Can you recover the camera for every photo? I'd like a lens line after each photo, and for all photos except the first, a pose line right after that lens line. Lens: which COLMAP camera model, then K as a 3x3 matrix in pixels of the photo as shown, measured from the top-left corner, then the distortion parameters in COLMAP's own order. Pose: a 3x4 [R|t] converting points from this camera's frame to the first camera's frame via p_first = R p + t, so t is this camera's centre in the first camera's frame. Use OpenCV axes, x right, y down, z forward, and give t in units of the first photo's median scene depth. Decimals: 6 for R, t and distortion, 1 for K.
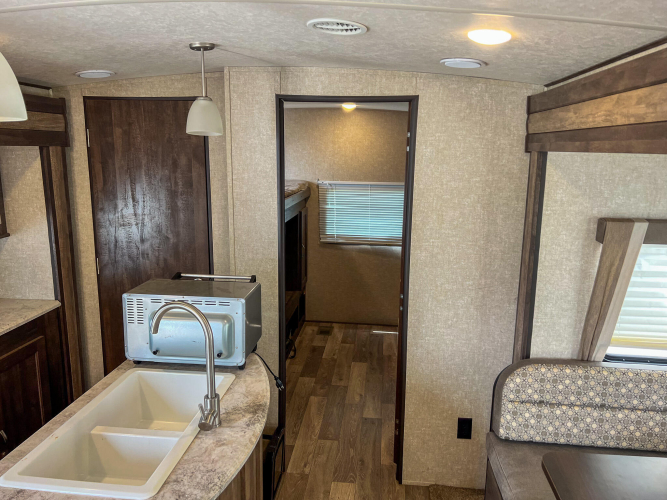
lens RADIAL K [[506.4, 0, 336.6], [0, 506.4, 240.1], [0, 0, 1]] dist [0.070664, -0.077347]
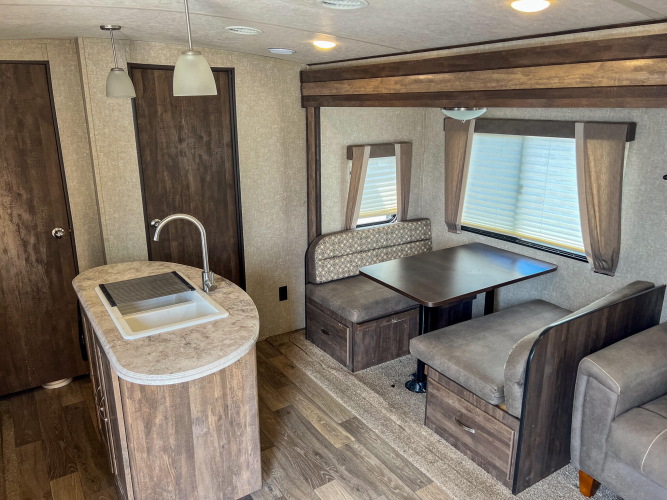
lens RADIAL K [[506.4, 0, 336.6], [0, 506.4, 240.1], [0, 0, 1]] dist [0.070664, -0.077347]
pose [[0.768125, -0.180780, 0.614249, -0.542877], [0.128404, 0.983319, 0.128829, 0.038993], [-0.627292, -0.020085, 0.778525, -0.278052]]
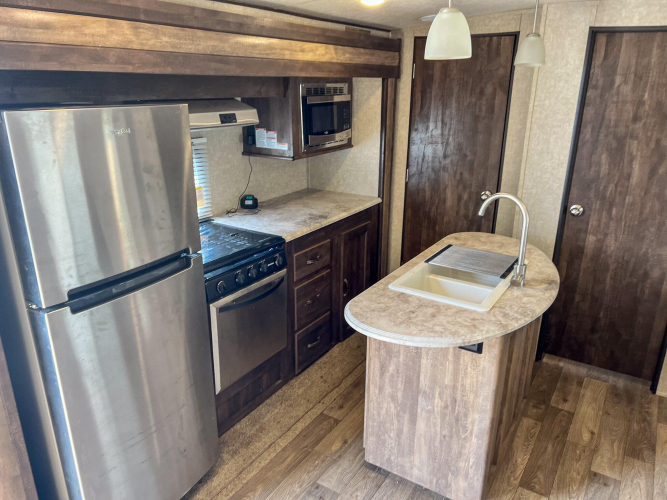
lens RADIAL K [[507.9, 0, 333.5], [0, 507.9, 250.0], [0, 0, 1]] dist [0.060962, -0.064717]
pose [[0.896953, 0.139191, -0.419644, -0.077213], [-0.080197, 0.984626, 0.155176, 0.058909], [0.434792, -0.105532, 0.894326, -0.276479]]
